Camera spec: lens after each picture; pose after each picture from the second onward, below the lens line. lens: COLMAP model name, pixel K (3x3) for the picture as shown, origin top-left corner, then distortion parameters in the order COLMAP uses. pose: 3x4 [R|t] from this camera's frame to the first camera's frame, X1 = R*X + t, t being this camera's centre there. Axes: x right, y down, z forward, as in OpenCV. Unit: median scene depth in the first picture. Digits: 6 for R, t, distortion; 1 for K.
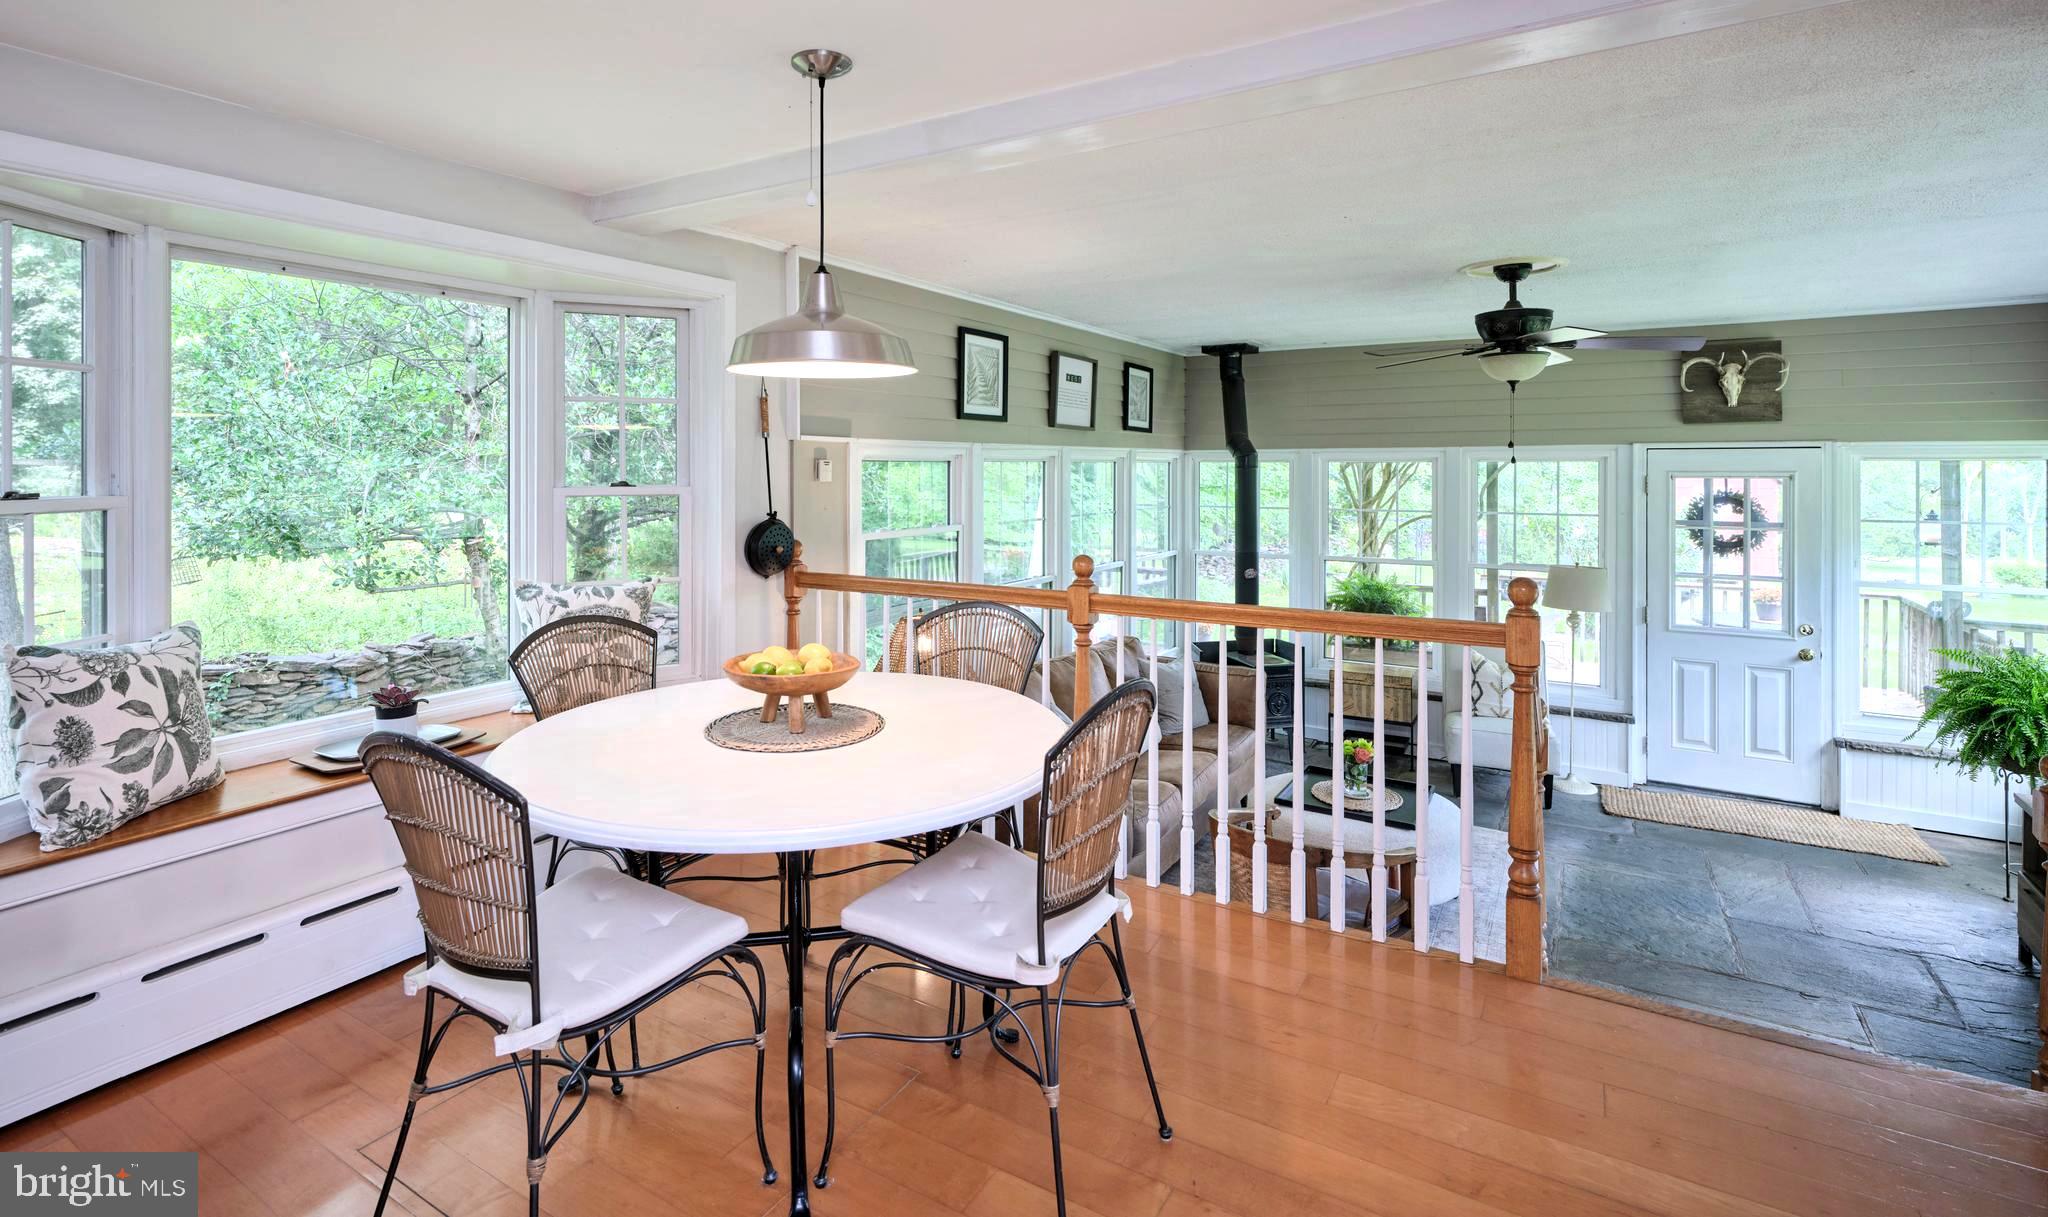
lens RADIAL K [[979.0, 0, 970.9], [0, 979.0, 465.0], [0, 0, 1]] dist [-0.006538, 0.001623]
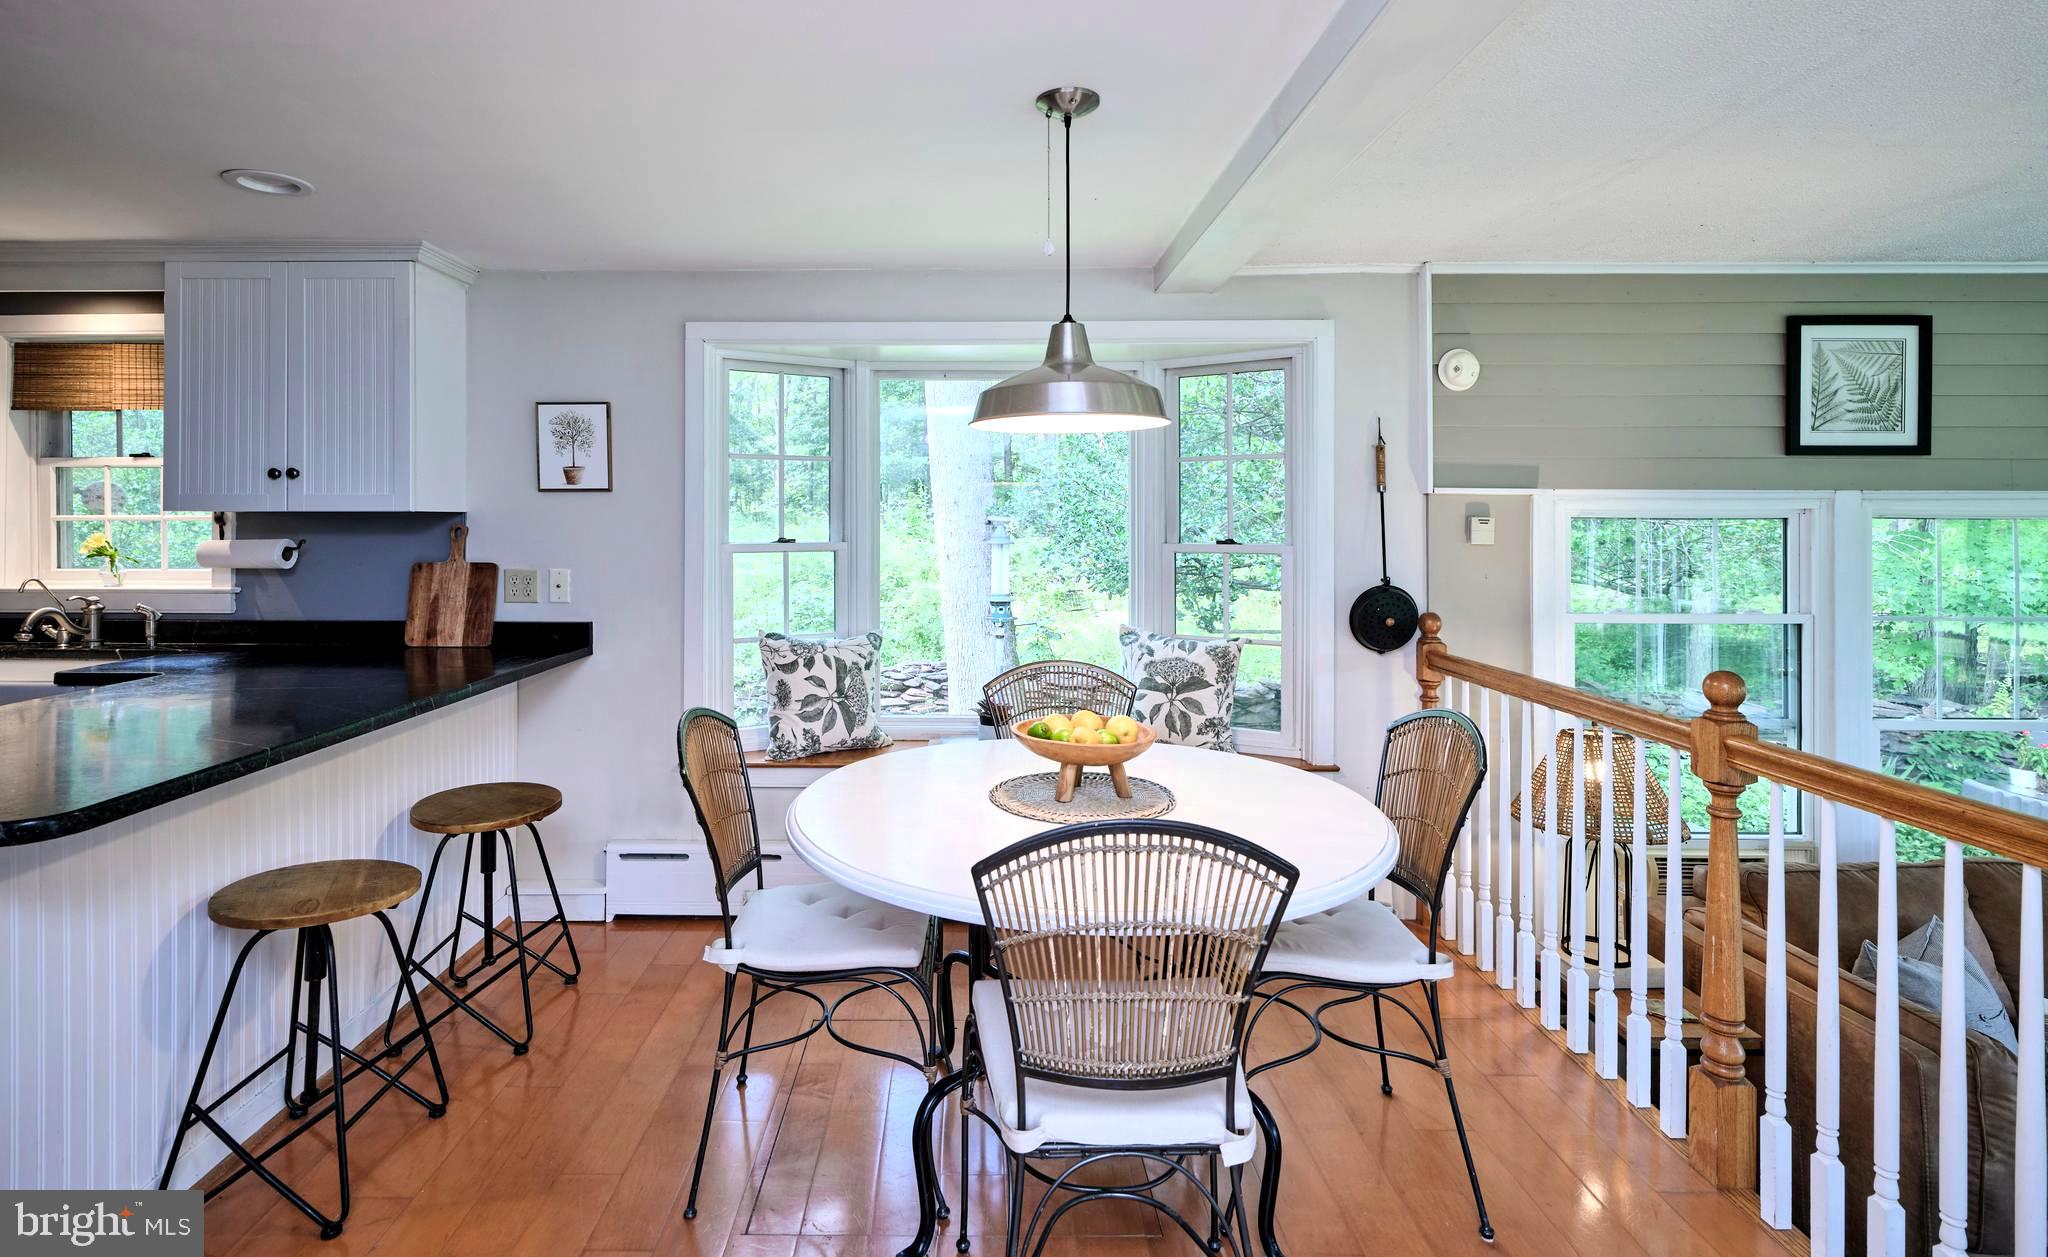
lens RADIAL K [[981.7, 0, 980.5], [0, 981.7, 523.3], [0, 0, 1]] dist [-0.002235, 0.000221]
pose [[0.528022, 0.003699, -0.849223, 0.263777], [-0.003112, 0.999992, 0.002421, -0.000837], [0.849225, 0.001365, 0.528029, 0.184449]]
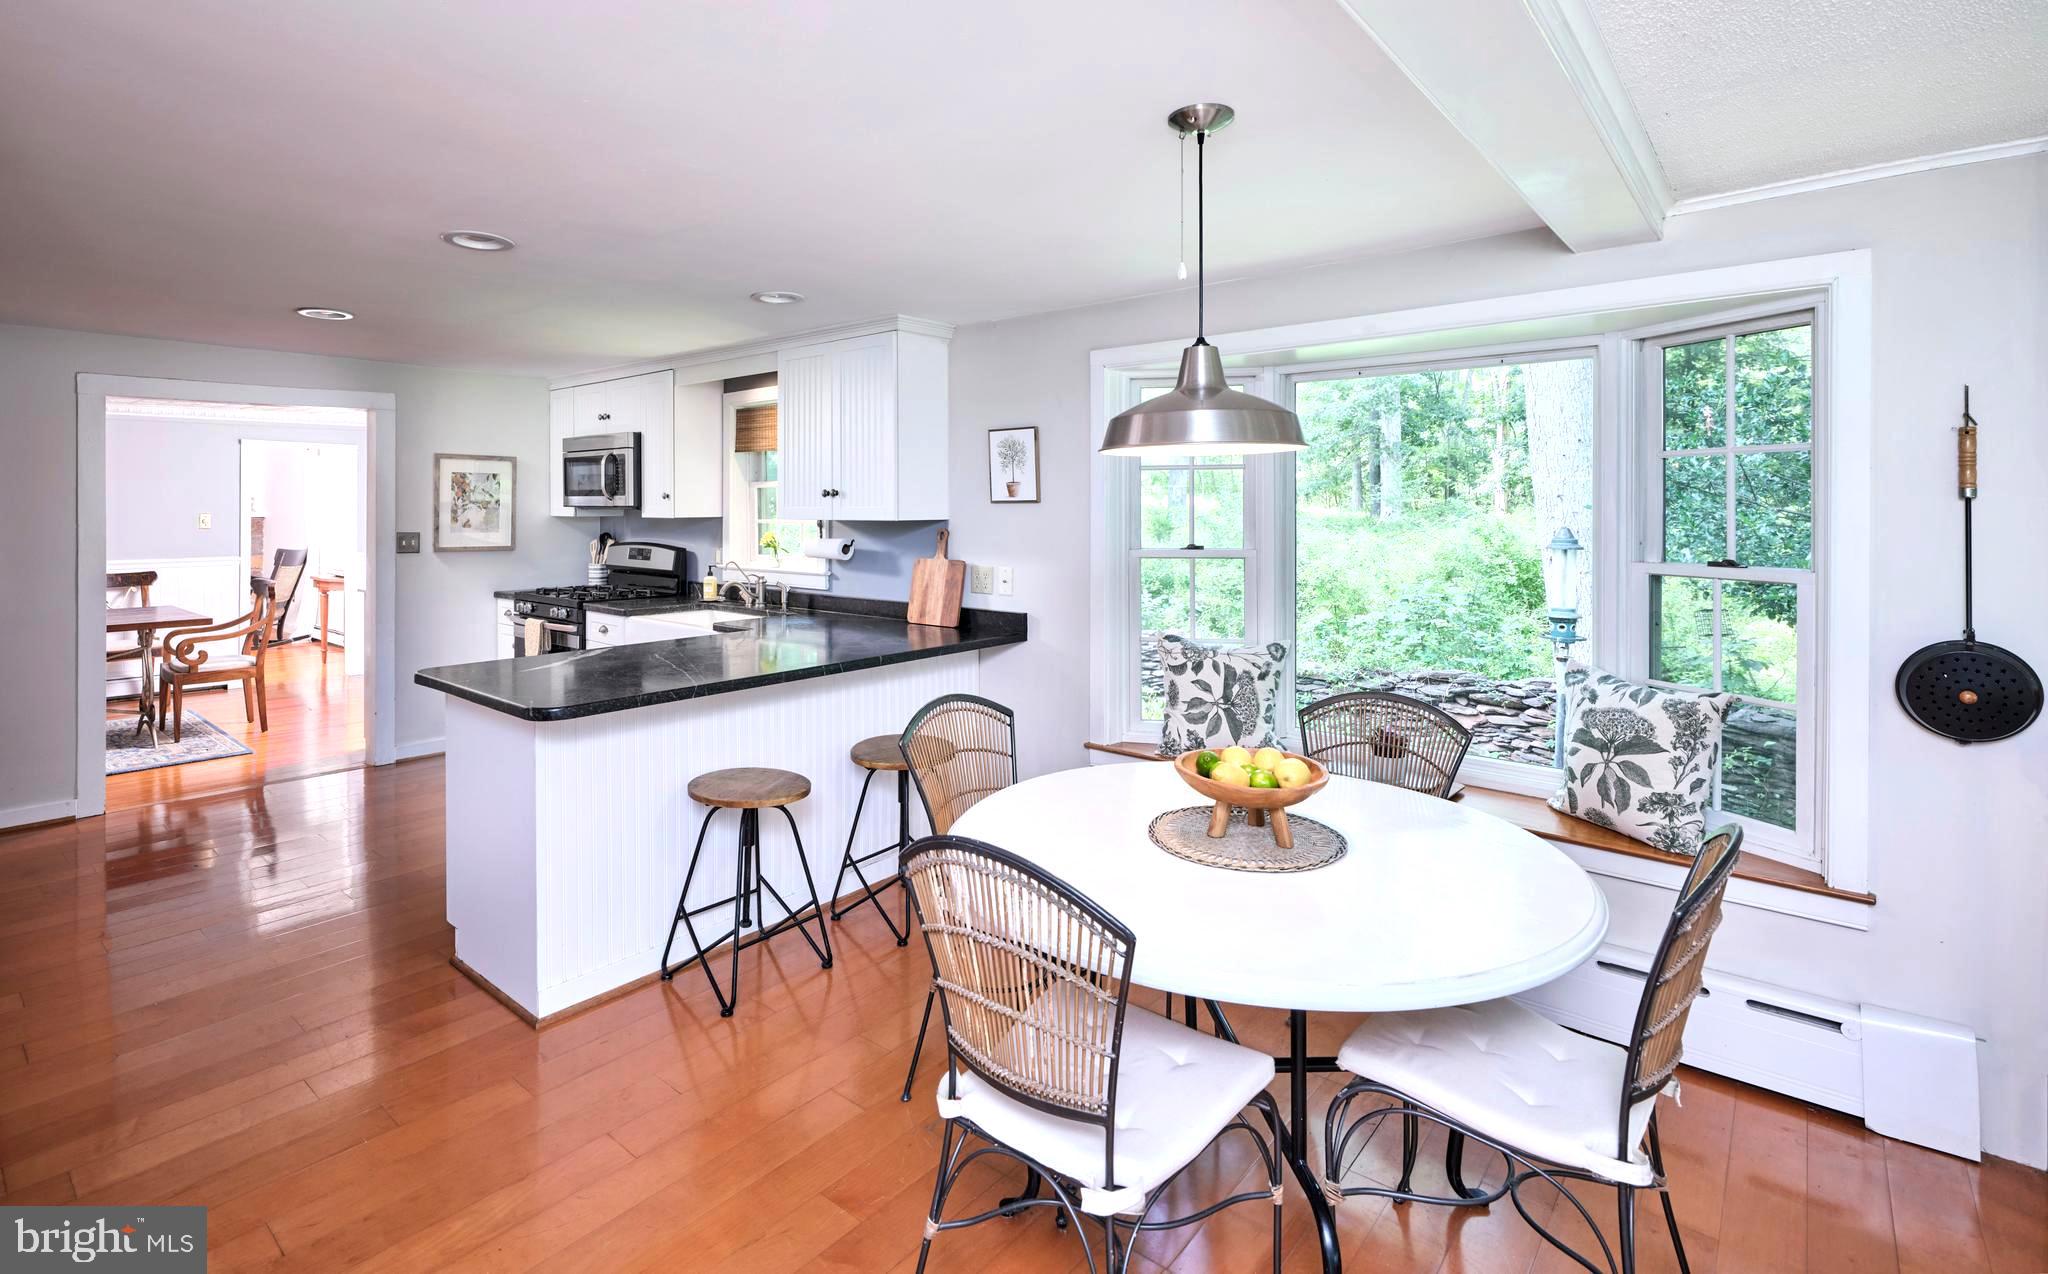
lens RADIAL K [[968.3, 0, 981.5], [0, 968.3, 513.8], [0, 0, 1]] dist [-0.004023, -0.000177]
pose [[-0.148140, 0.012515, -0.988887, 0.333495], [0.003409, 0.999920, 0.012144, -0.021355], [0.988961, -0.001572, -0.148171, 0.397939]]
